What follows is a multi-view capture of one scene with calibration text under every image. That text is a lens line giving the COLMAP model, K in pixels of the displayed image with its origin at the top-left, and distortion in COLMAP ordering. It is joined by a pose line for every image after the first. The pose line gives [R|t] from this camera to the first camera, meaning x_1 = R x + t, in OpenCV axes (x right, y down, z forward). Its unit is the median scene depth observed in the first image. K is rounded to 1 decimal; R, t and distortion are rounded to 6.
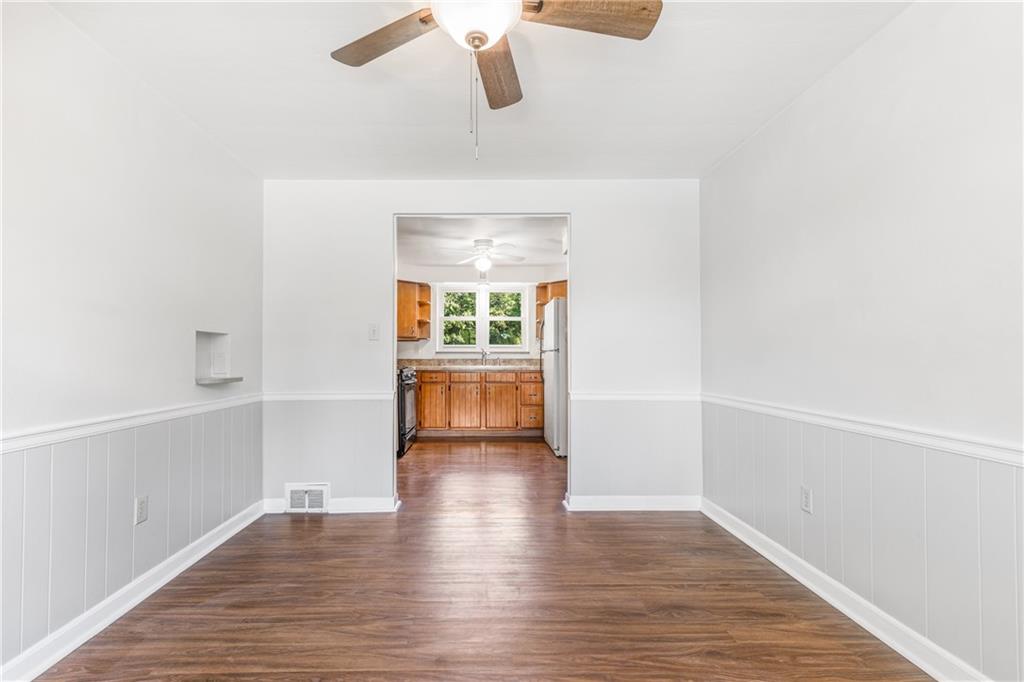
lens RADIAL K [[490.0, 0, 495.4], [0, 490.0, 346.6], [0, 0, 1]] dist [0.015507, -0.001677]
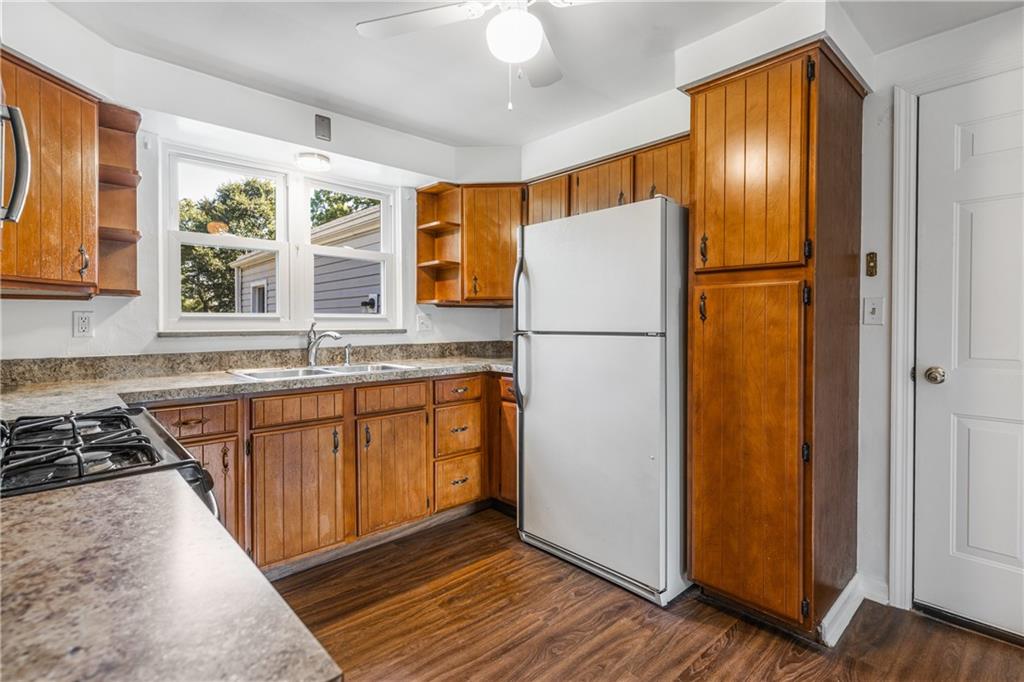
lens RADIAL K [[490.0, 0, 523.7], [0, 490.0, 324.4], [0, 0, 1]] dist [0.015507, -0.001677]
pose [[0.736045, -0.002475, 0.676928, -0.329554], [-0.012475, 0.999774, 0.017220, -0.008051], [-0.676817, -0.021119, 0.735848, 1.162803]]
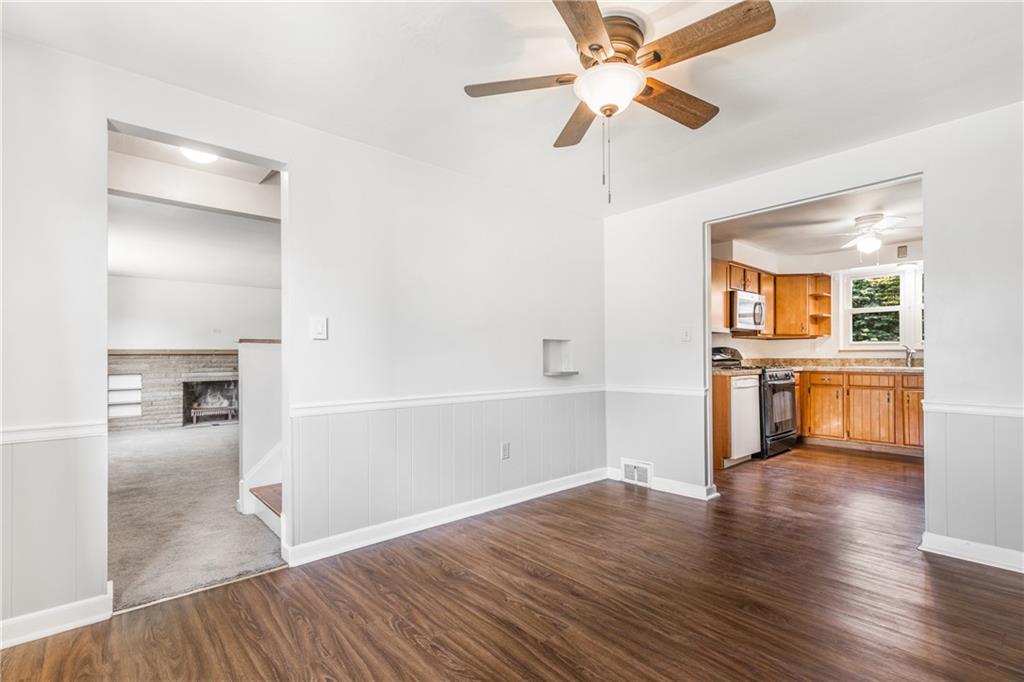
lens RADIAL K [[490.0, 0, 513.5], [0, 490.0, 350.5], [0, 0, 1]] dist [0.015507, -0.001677]
pose [[0.651432, -0.012328, -0.758607, 0.329875], [0.018735, 0.999824, -0.000159, 0.000908], [0.758476, -0.014109, 0.651549, -0.015154]]
